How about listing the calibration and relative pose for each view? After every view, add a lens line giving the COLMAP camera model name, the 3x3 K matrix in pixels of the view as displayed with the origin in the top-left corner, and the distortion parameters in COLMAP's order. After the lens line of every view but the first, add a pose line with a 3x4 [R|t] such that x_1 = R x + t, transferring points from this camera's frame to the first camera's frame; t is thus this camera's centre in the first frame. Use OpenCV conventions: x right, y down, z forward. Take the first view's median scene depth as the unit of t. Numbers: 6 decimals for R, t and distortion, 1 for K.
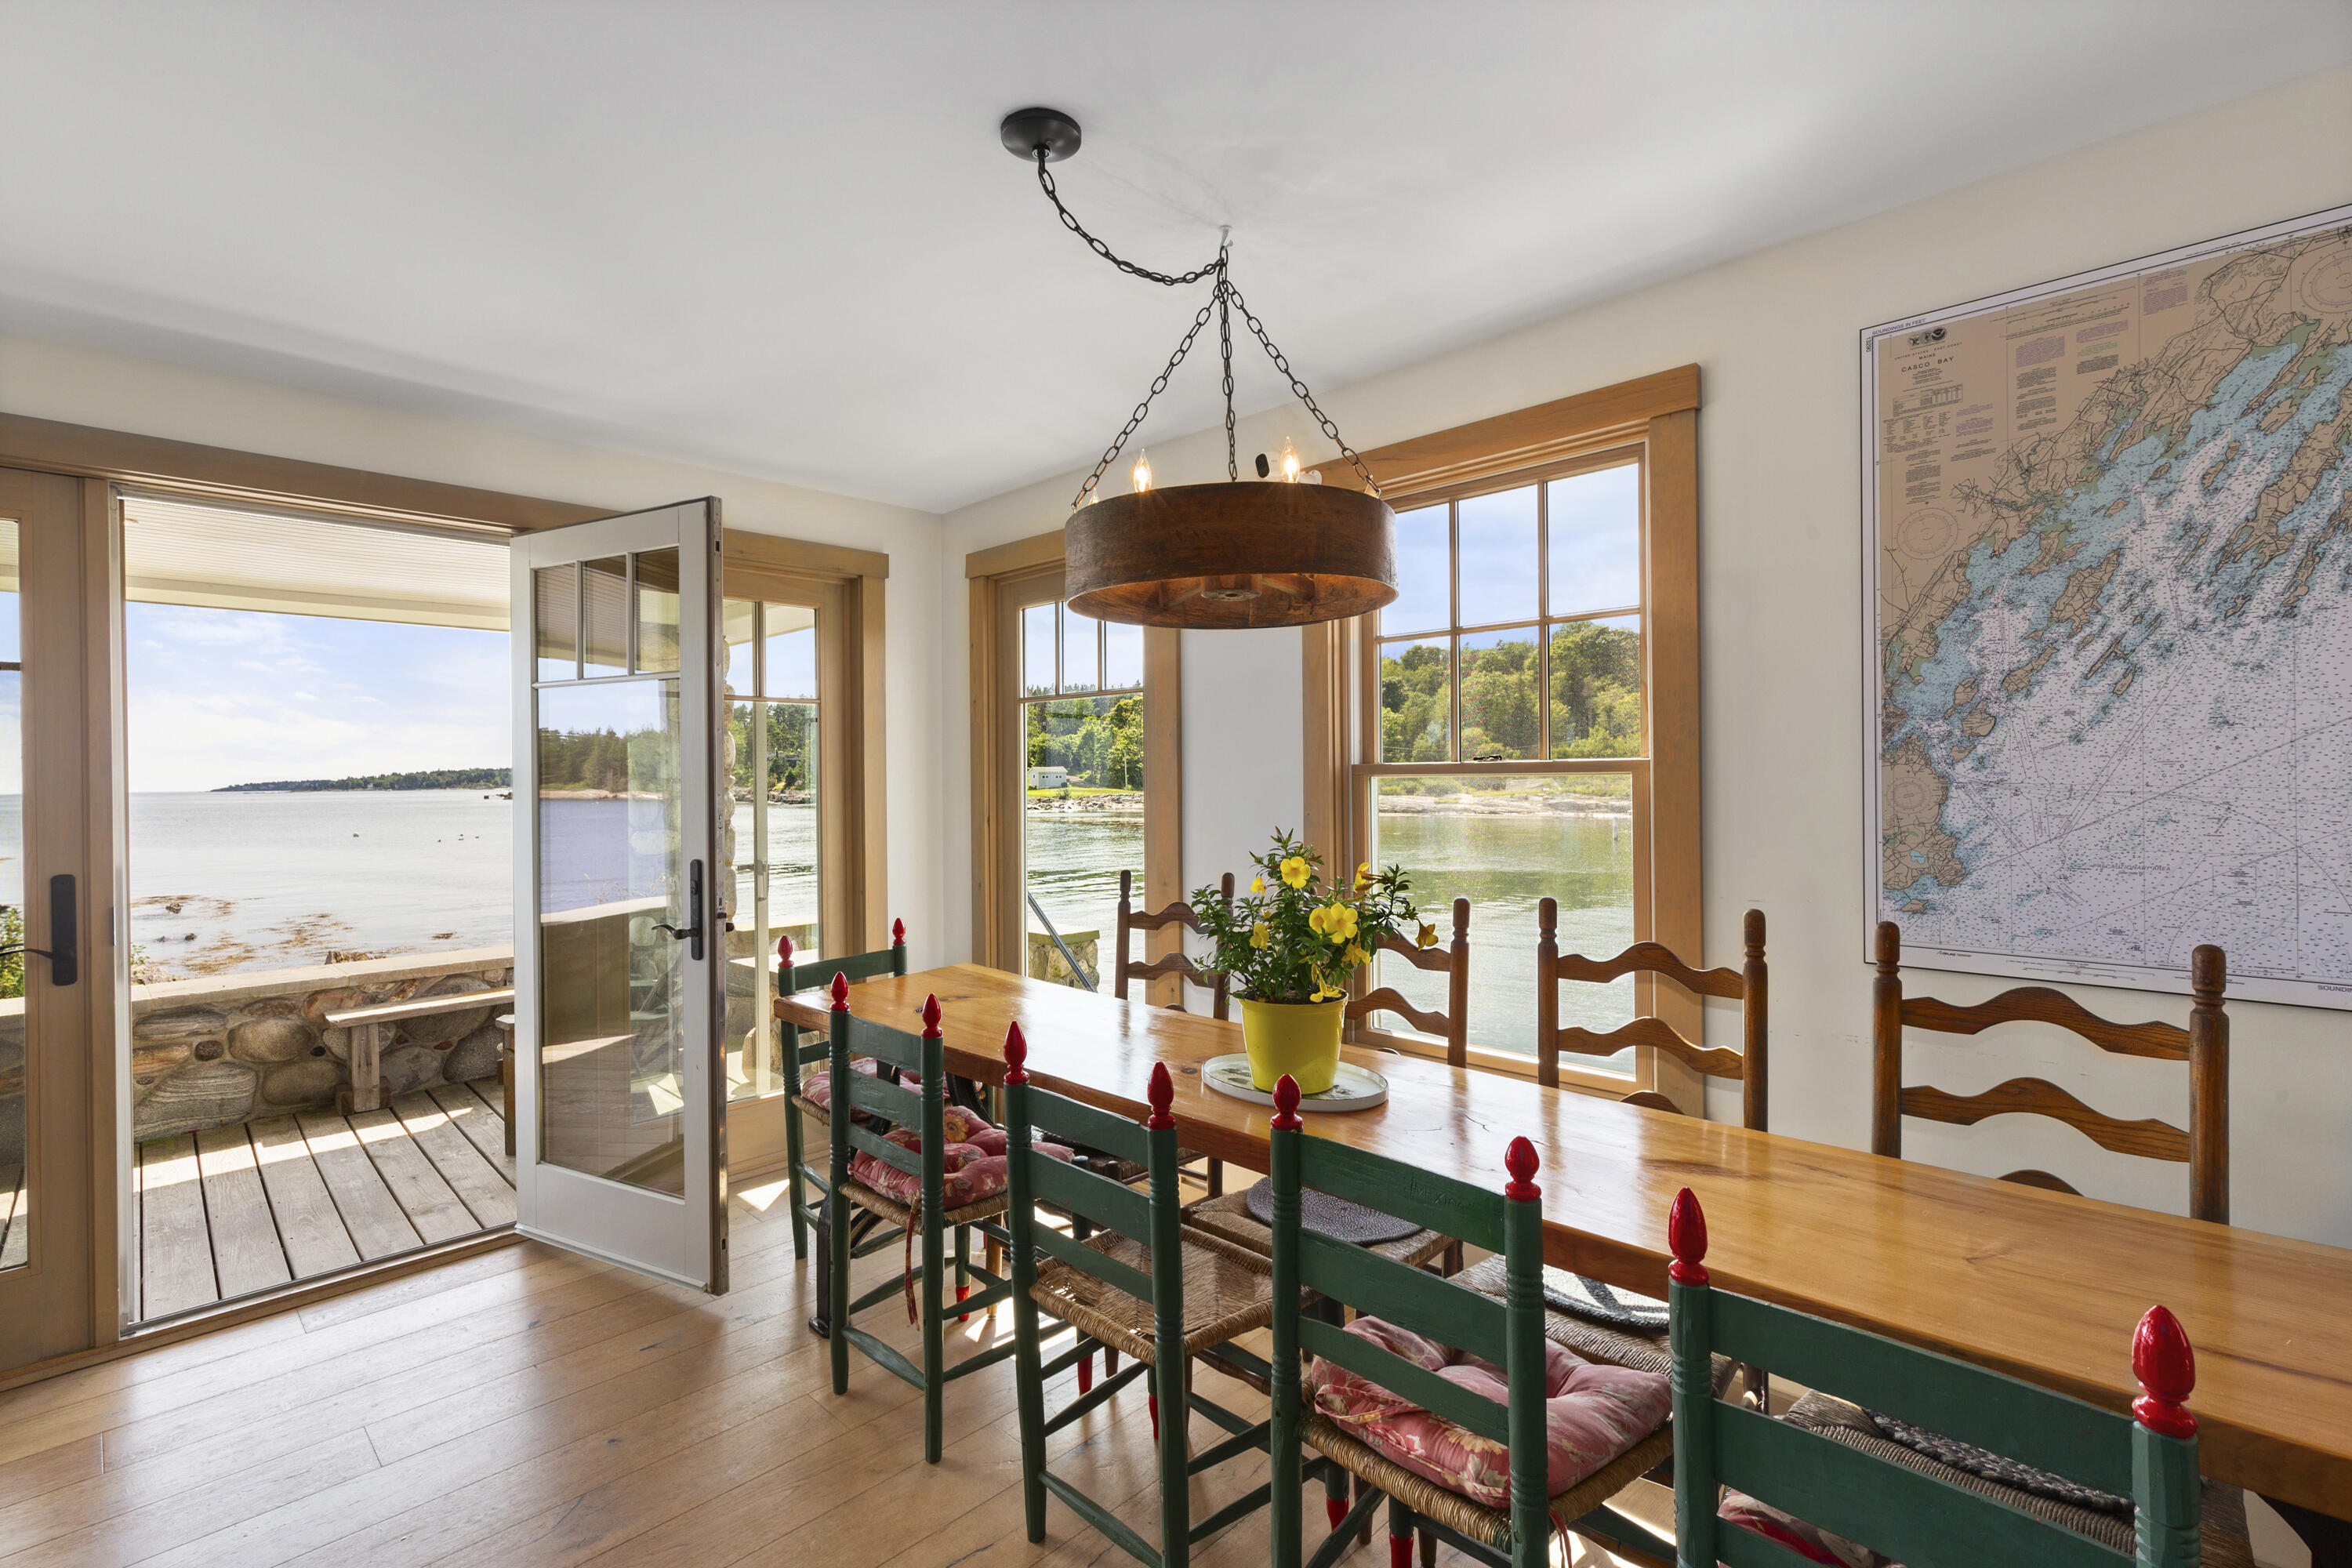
lens RADIAL K [[1054.3, 0, 1161.9], [0, 1054.3, 762.2], [0, 0, 1]] dist [0.005461, -0.000093]
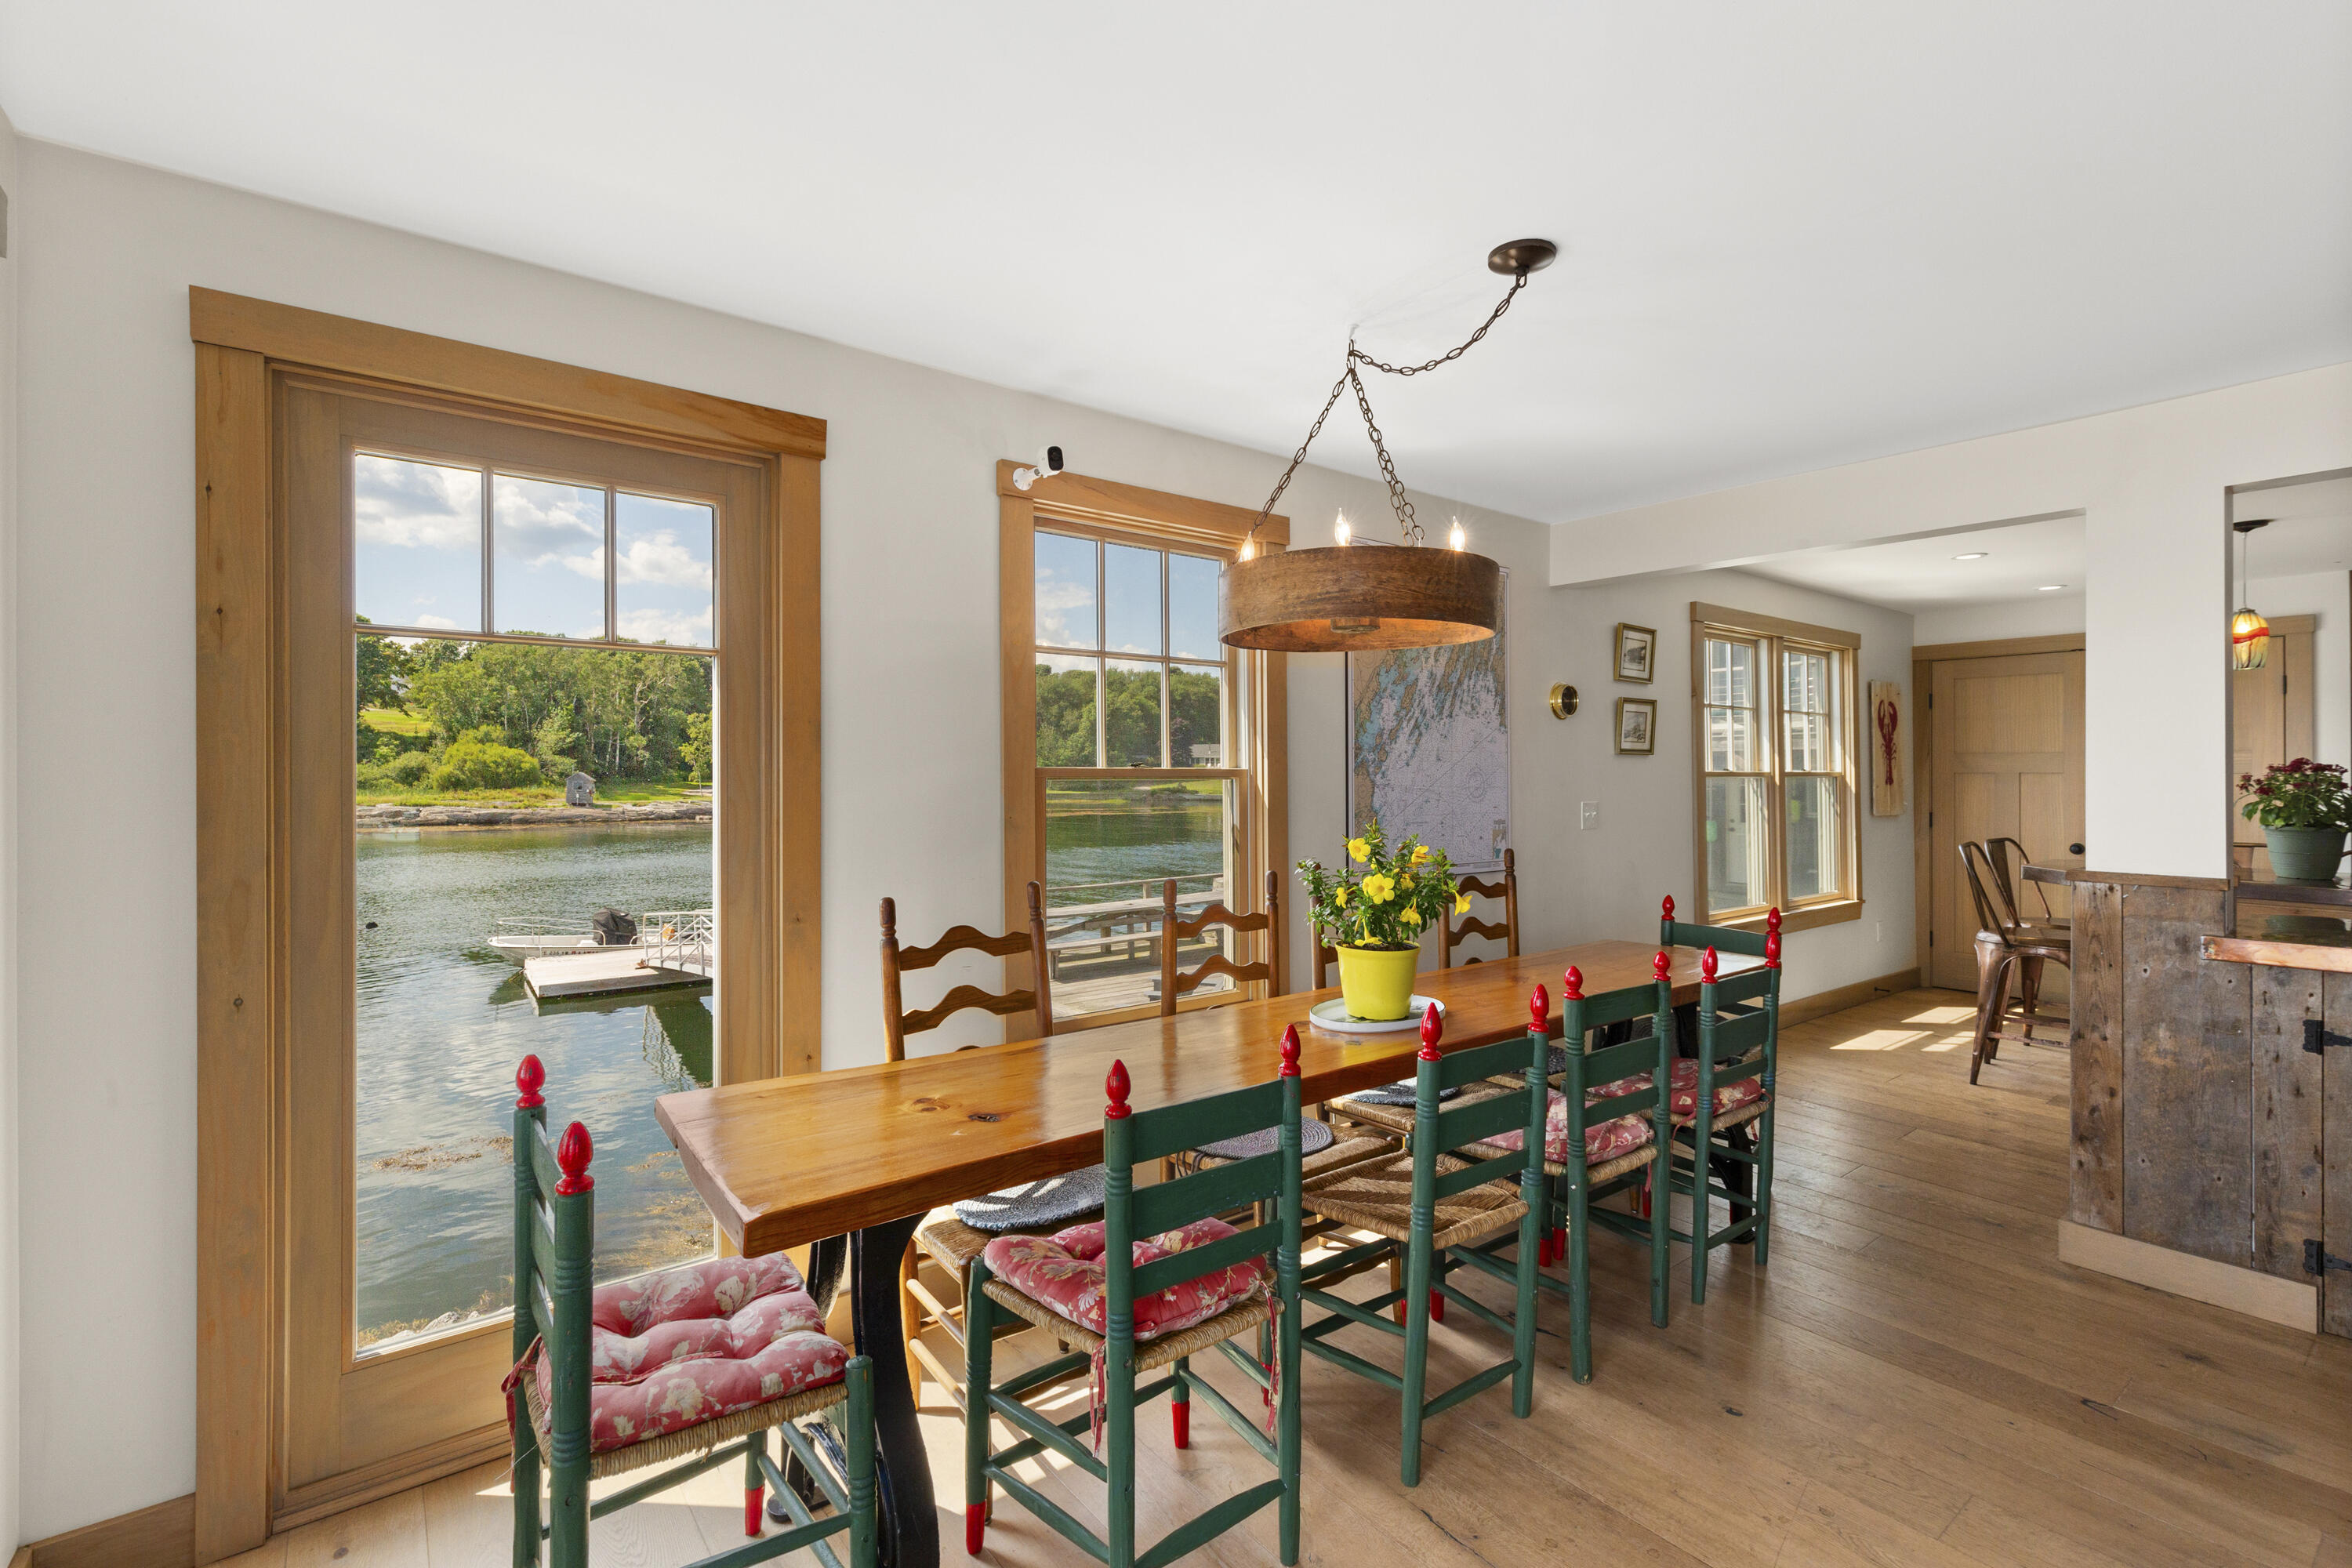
lens RADIAL K [[1054.3, 0, 1166.8], [0, 1054.3, 779.4], [0, 0, 1]] dist [0.005461, -0.000093]
pose [[0.147876, 0.004419, 0.988996, -0.430622], [-0.020214, 0.999795, -0.001444, 0.007032], [-0.988799, -0.019778, 0.147935, 0.379807]]
